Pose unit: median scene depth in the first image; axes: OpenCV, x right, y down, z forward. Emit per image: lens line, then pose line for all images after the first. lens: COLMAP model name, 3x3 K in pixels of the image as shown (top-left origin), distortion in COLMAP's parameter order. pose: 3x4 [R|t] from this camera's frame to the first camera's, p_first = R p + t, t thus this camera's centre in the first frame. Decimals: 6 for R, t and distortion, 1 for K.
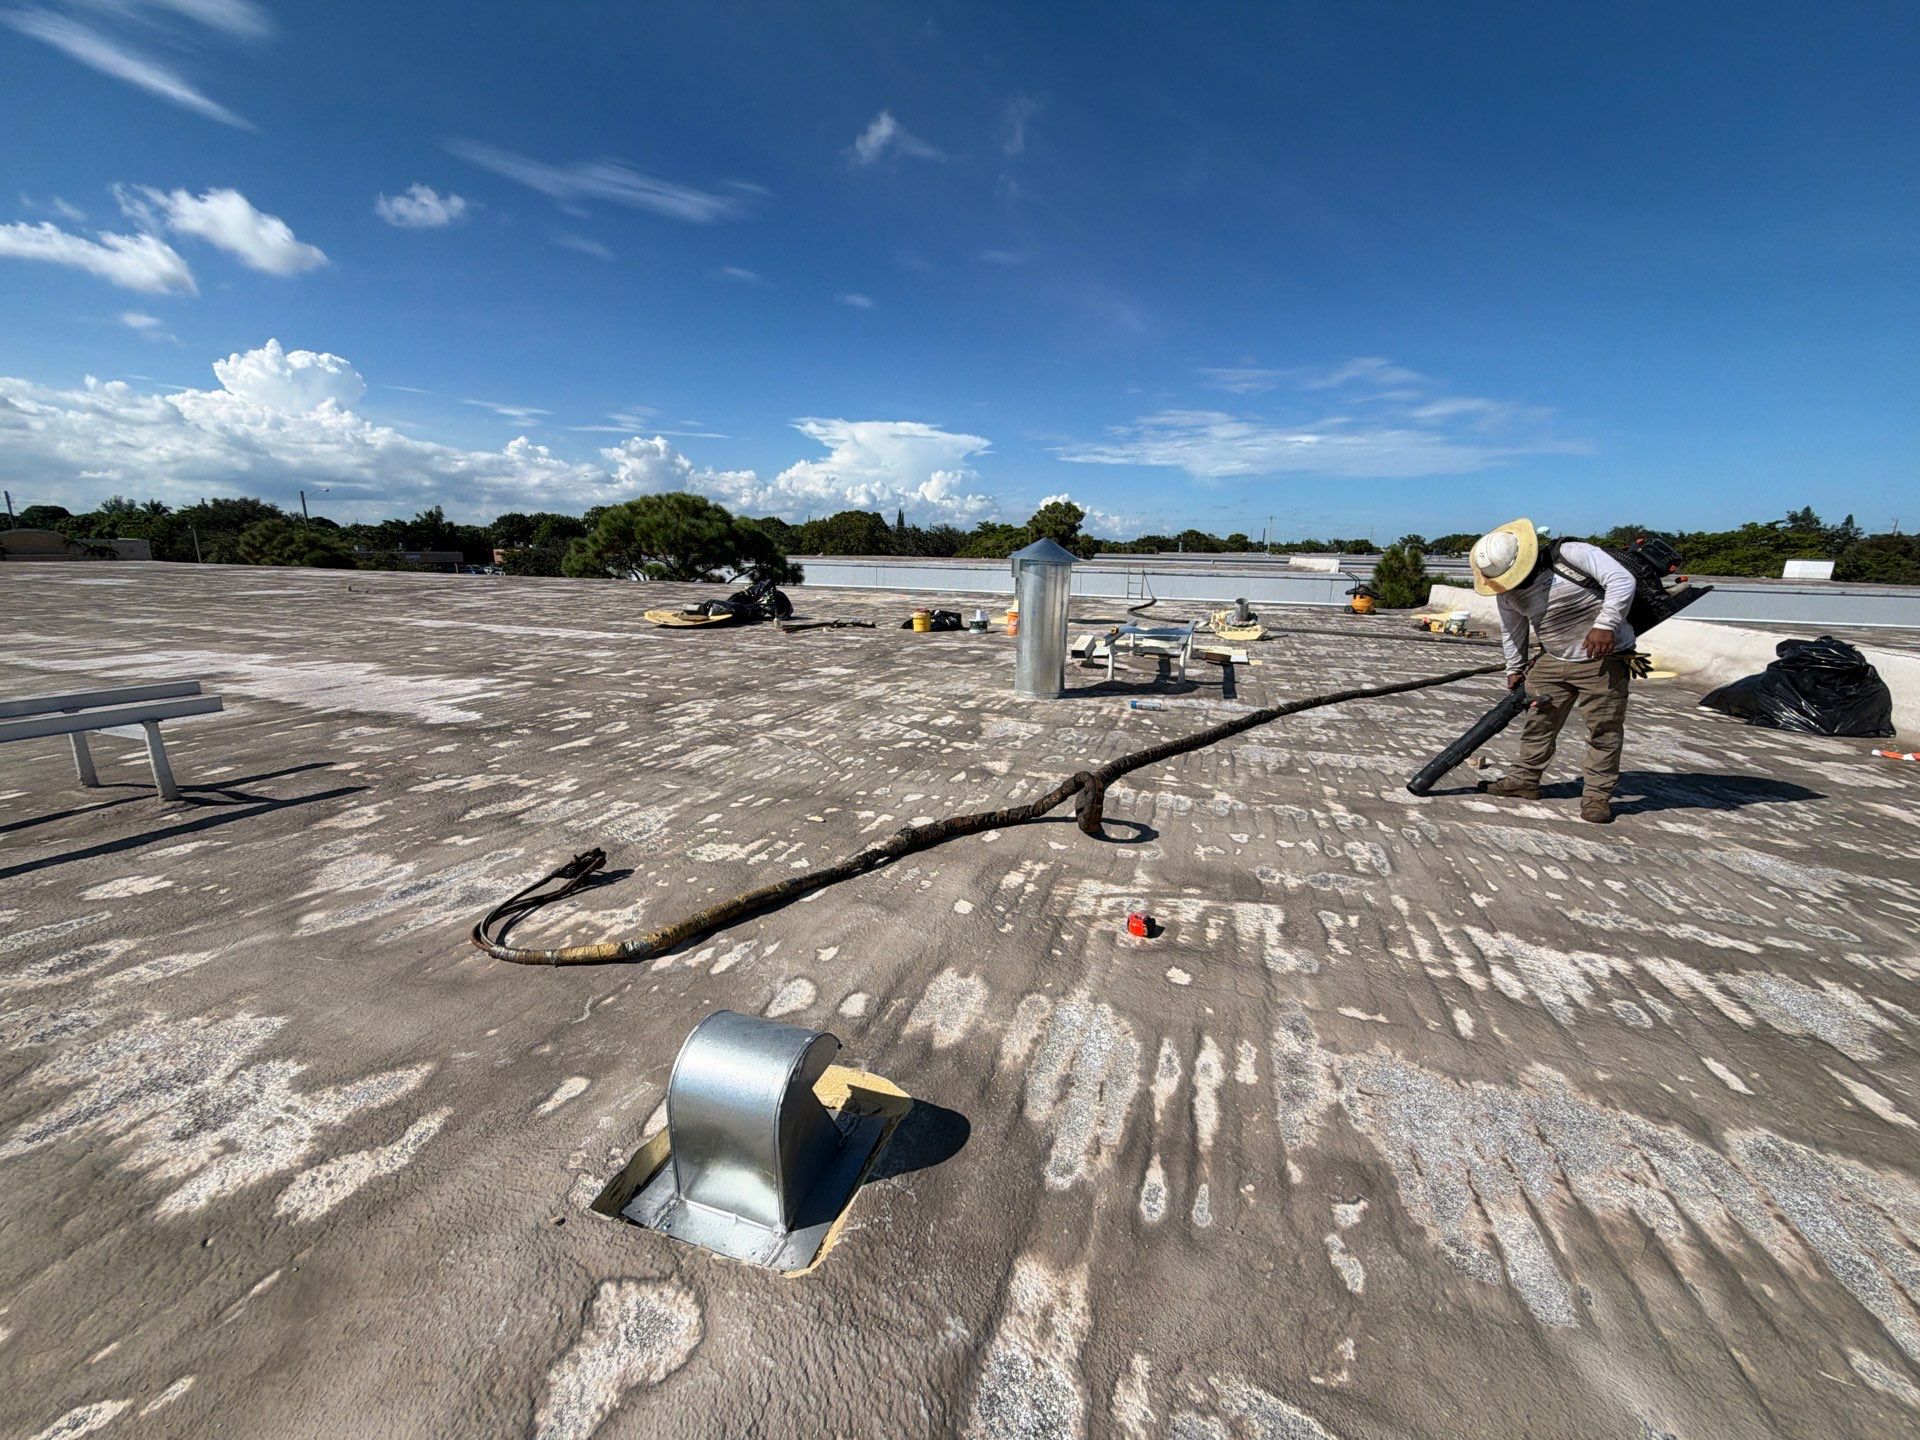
lens RADIAL K [[762.9, 0, 960.0], [0, 762.9, 720.0], [0, 0, 1]] dist [-0.000144, 0.000019]
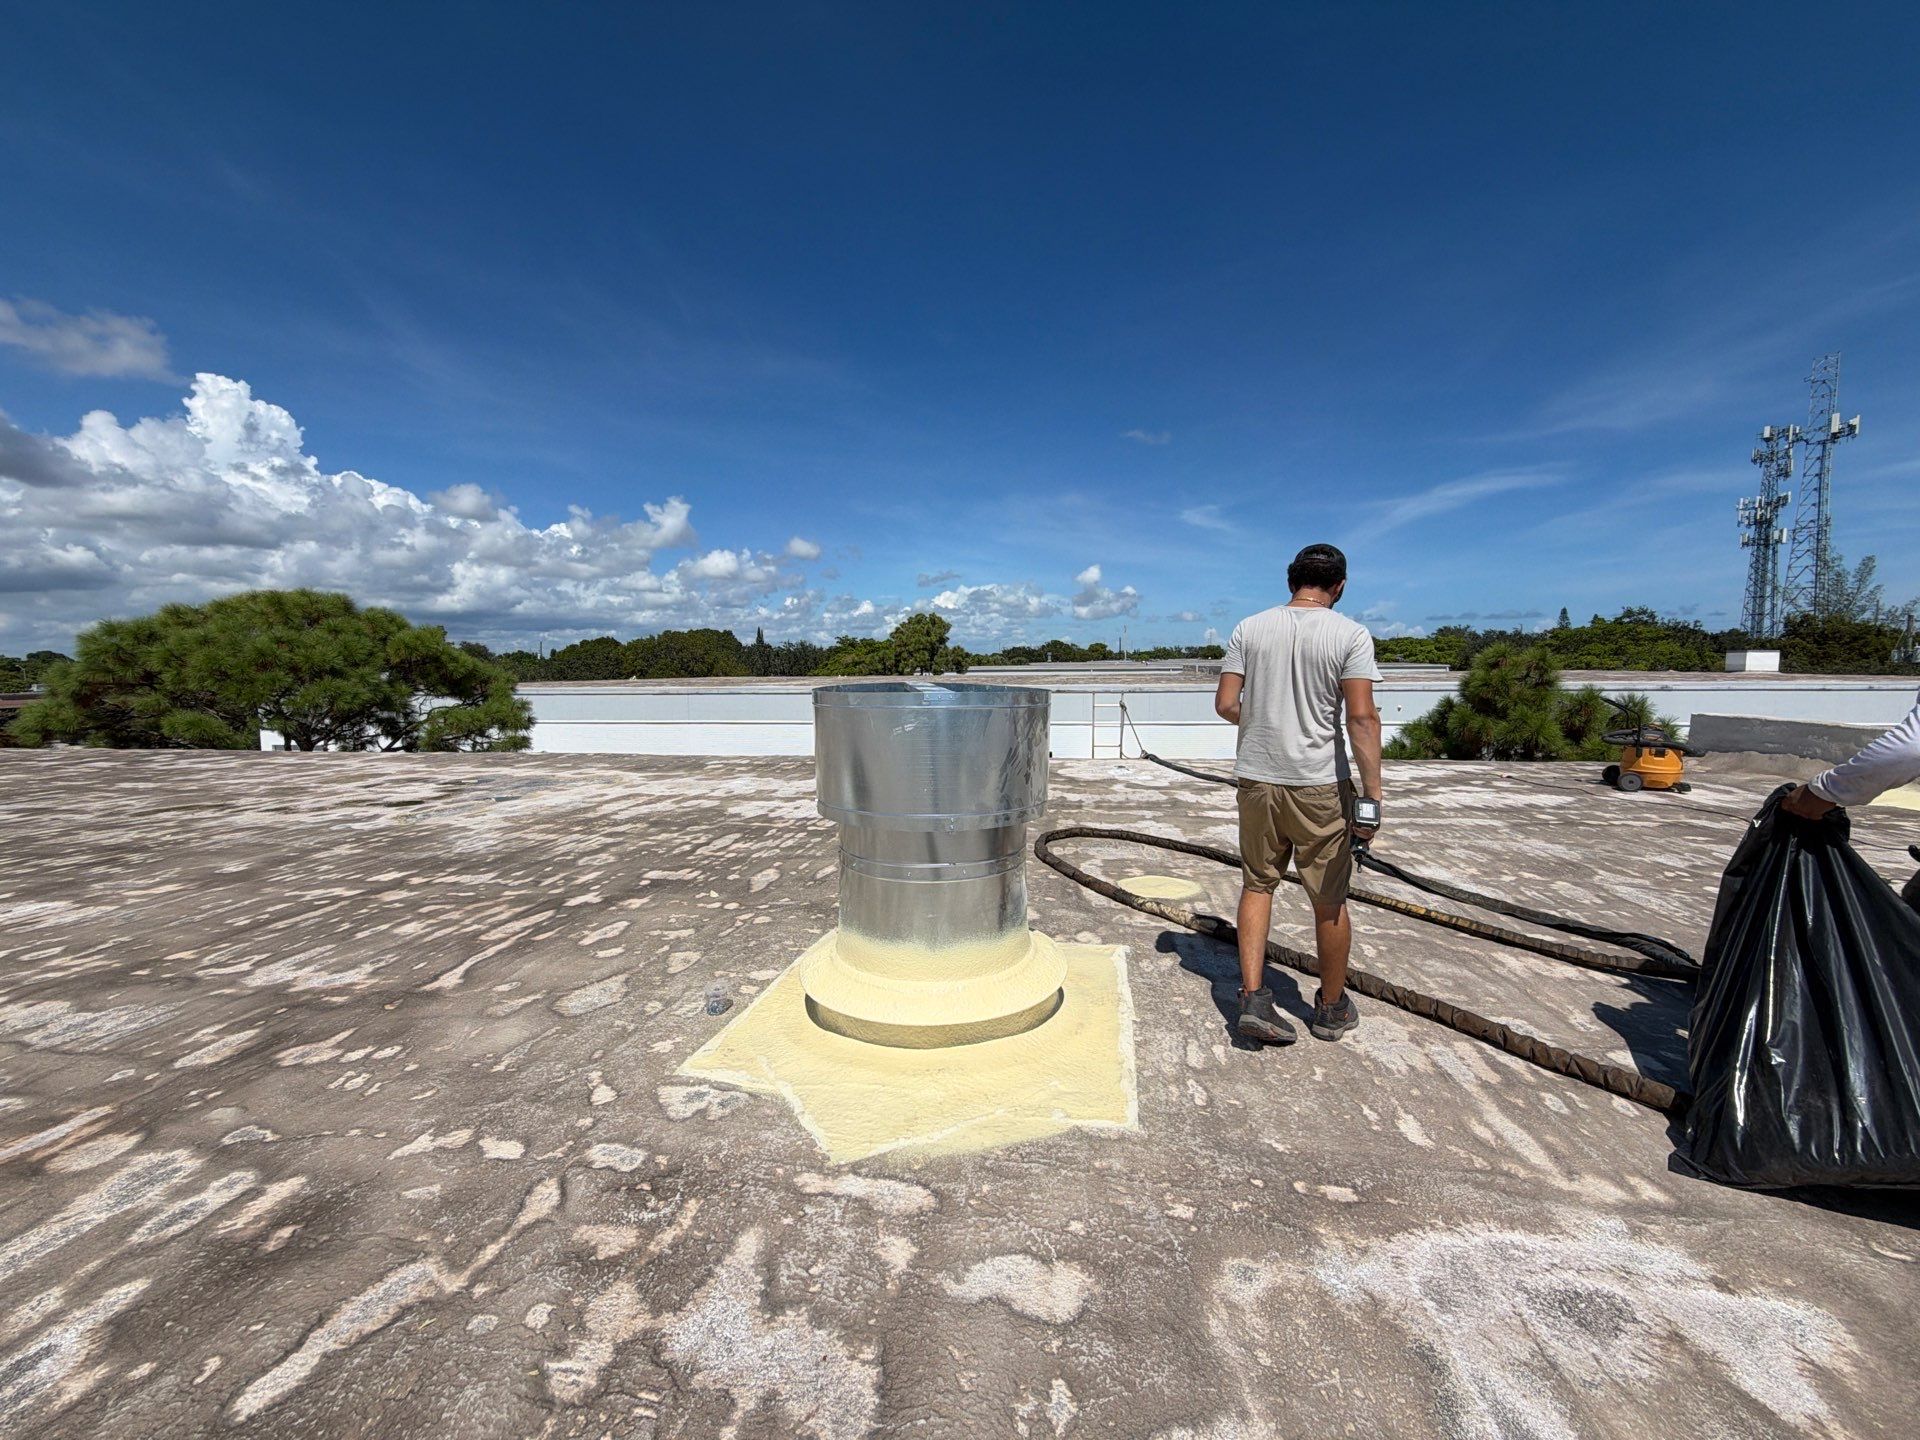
lens RADIAL K [[762.9, 0, 960.0], [0, 762.9, 720.0], [0, 0, 1]] dist [-0.000144, 0.000019]
pose [[0.984274, -0.041385, 0.171732, 0.110792], [0.065936, 0.987979, -0.139820, -0.309145], [-0.163881, 0.148944, 0.975171, 1.349540]]
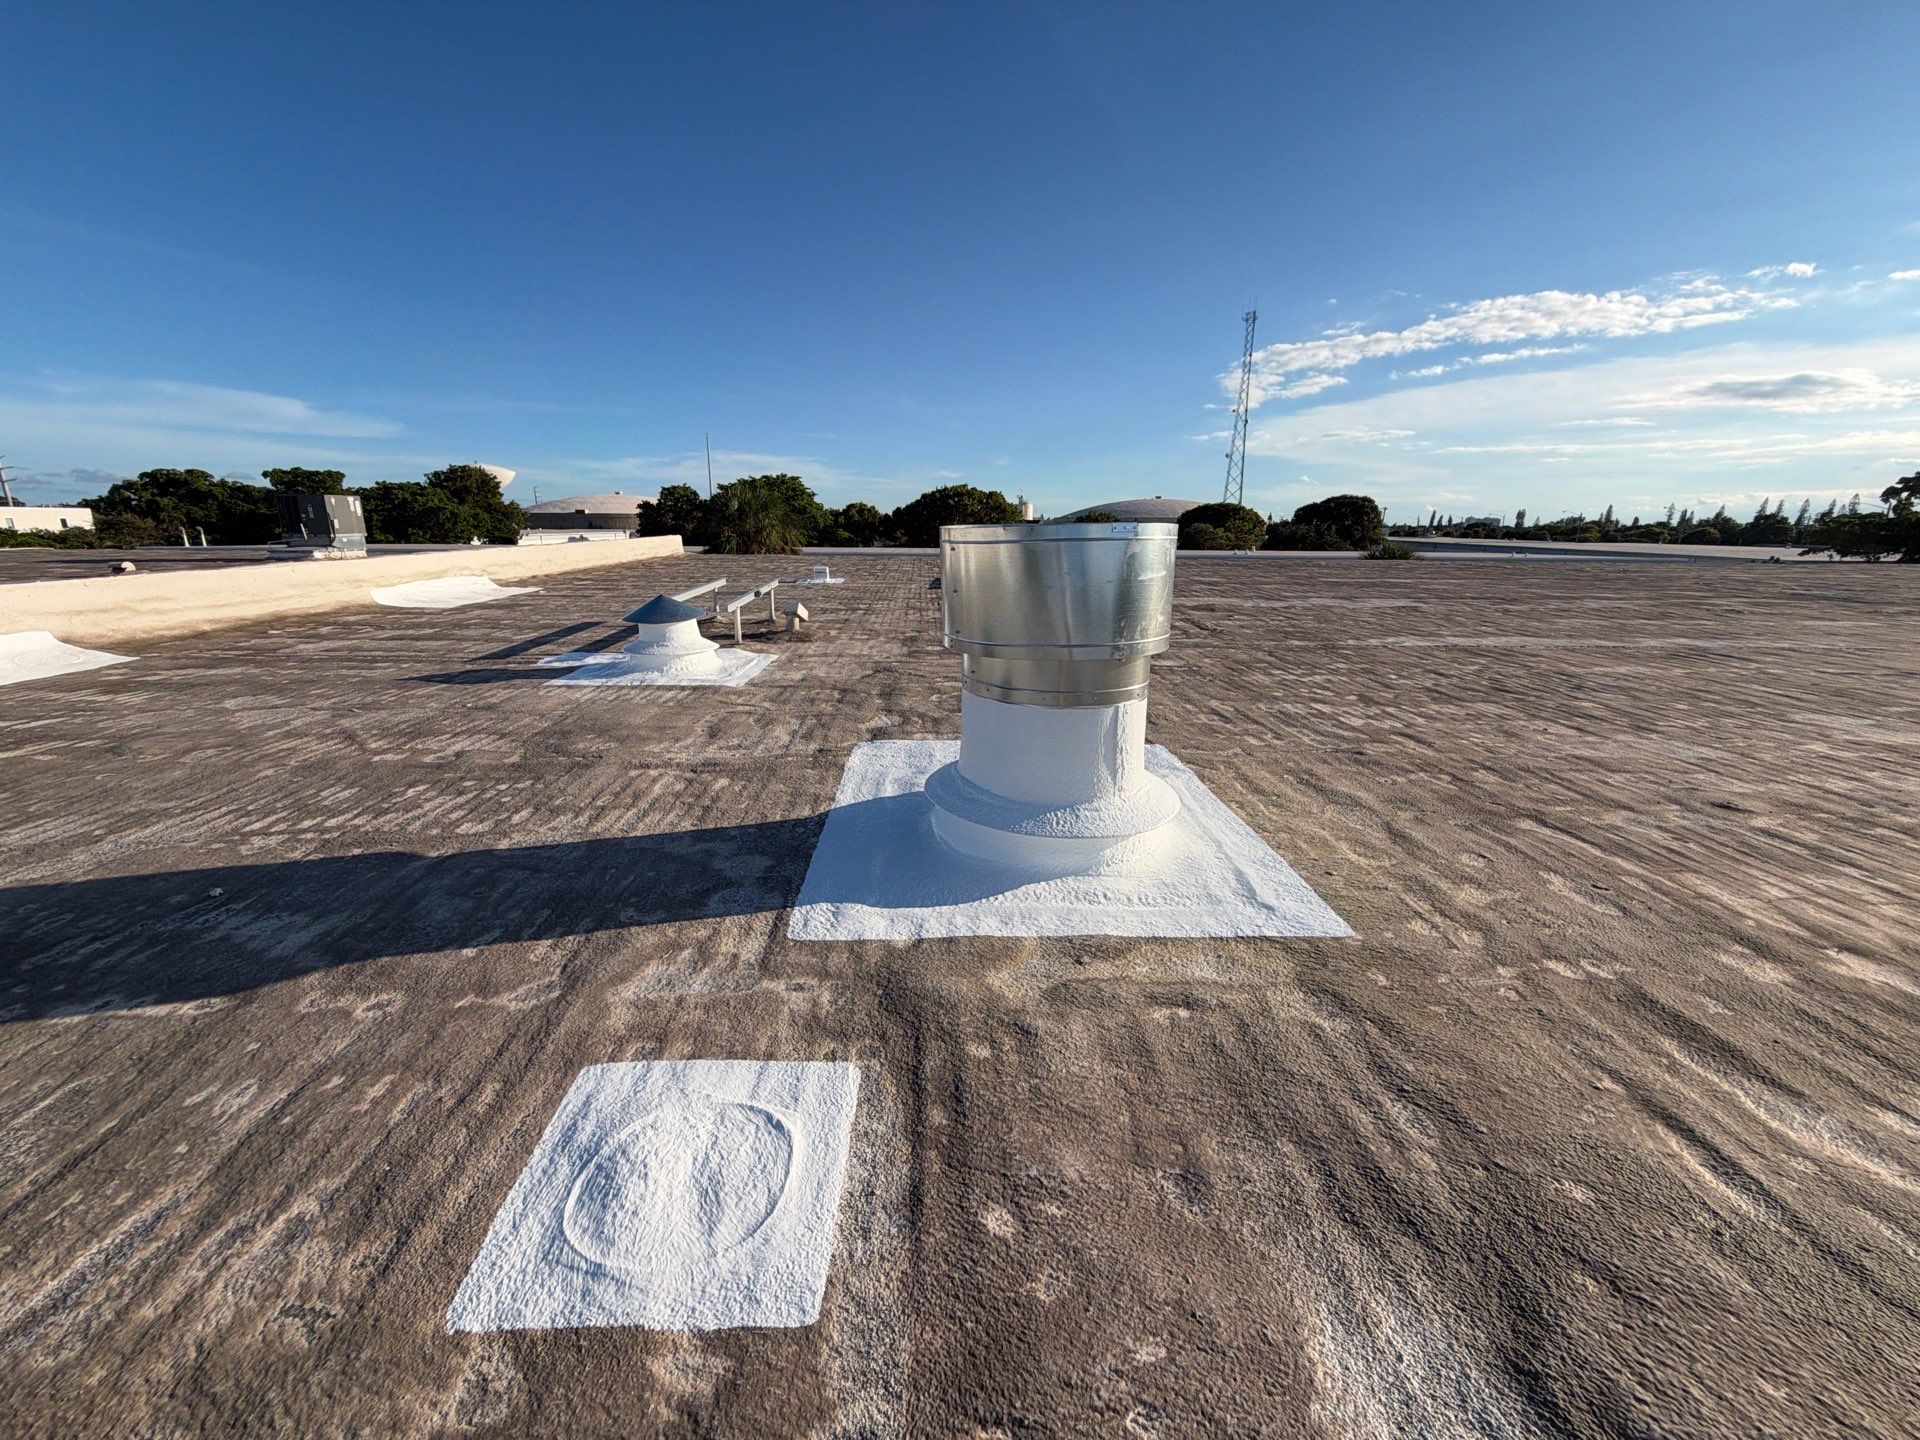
lens RADIAL K [[762.9, 0, 960.0], [0, 762.9, 720.0], [0, 0, 1]] dist [-0.000144, 0.000019]
pose [[-0.927999, 0.064882, -0.366889, 0.363916], [-0.109045, 0.894305, 0.433967, -0.457090], [0.356267, 0.442729, -0.822839, 2.088532]]
